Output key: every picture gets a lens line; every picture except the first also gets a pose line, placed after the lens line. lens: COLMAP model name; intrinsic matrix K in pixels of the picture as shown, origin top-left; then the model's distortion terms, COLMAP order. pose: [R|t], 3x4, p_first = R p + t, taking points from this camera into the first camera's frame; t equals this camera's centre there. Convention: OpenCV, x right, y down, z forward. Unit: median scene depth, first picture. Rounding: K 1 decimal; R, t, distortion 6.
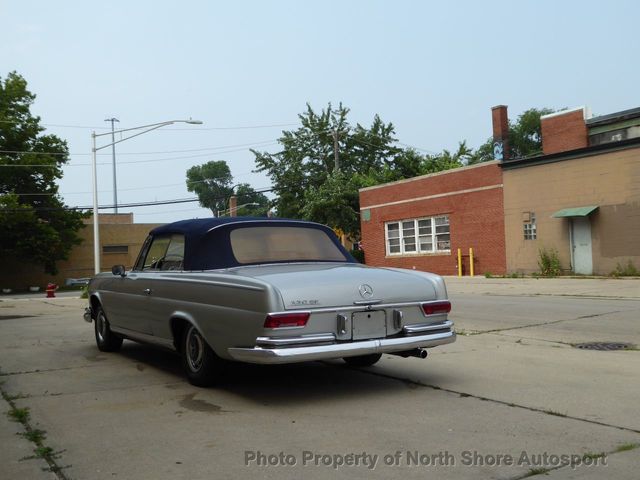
lens RADIAL K [[673.0, 0, 351.6], [0, 673.0, 242.5], [0, 0, 1]] dist [-0.005840, -0.007414]
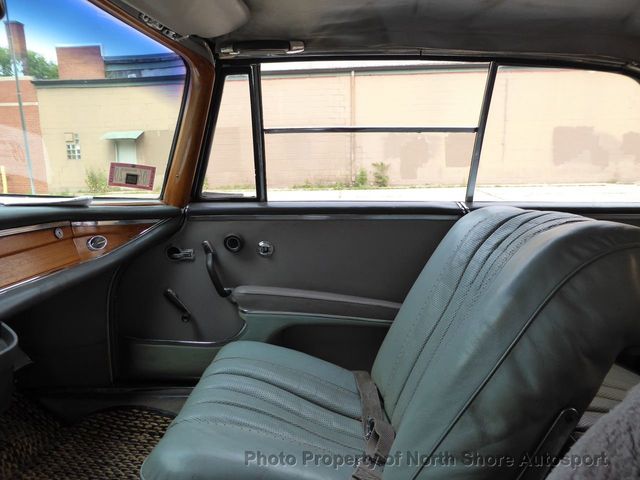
lens RADIAL K [[450.4, 0, 320.0], [0, 450.4, 240.0], [0, 0, 1]] dist [-0.082934, 0.068303]
pose [[0.598125, -0.099289, 0.795228, -0.046182], [-0.029566, 0.988886, 0.145707, 0.005843], [-0.800857, -0.110663, 0.588542, 0.178169]]
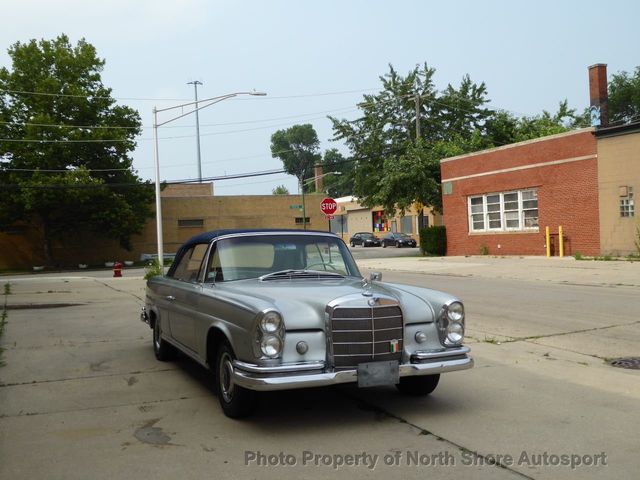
lens RADIAL K [[728.0, 0, 356.3], [0, 728.0, 237.2], [0, 0, 1]] dist [0.012381, -0.010425]
pose [[0.991337, 0.001343, -0.131336, 0.024745], [0.003730, 0.999257, 0.038373, -0.010673], [0.131290, -0.038531, 0.990595, -0.003068]]
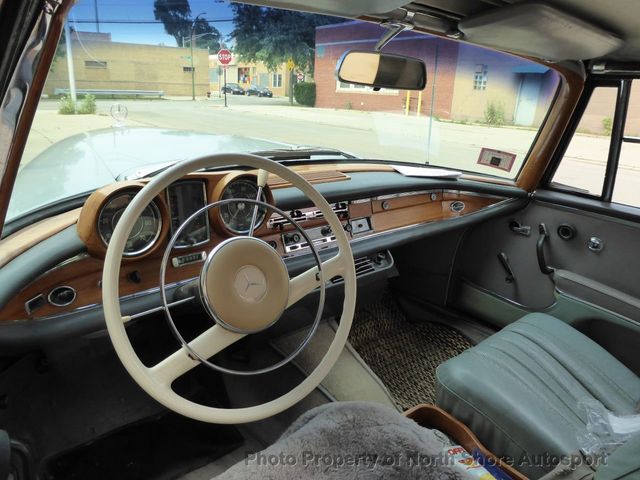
lens RADIAL K [[450.4, 0, 320.0], [0, 450.4, 240.0], [0, 0, 1]] dist [-0.082934, 0.068303]
pose [[0.991713, 0.047433, 0.119396, -0.049487], [-0.086135, 0.935015, 0.343988, -0.001194], [-0.095321, -0.351421, 0.931352, 0.166855]]
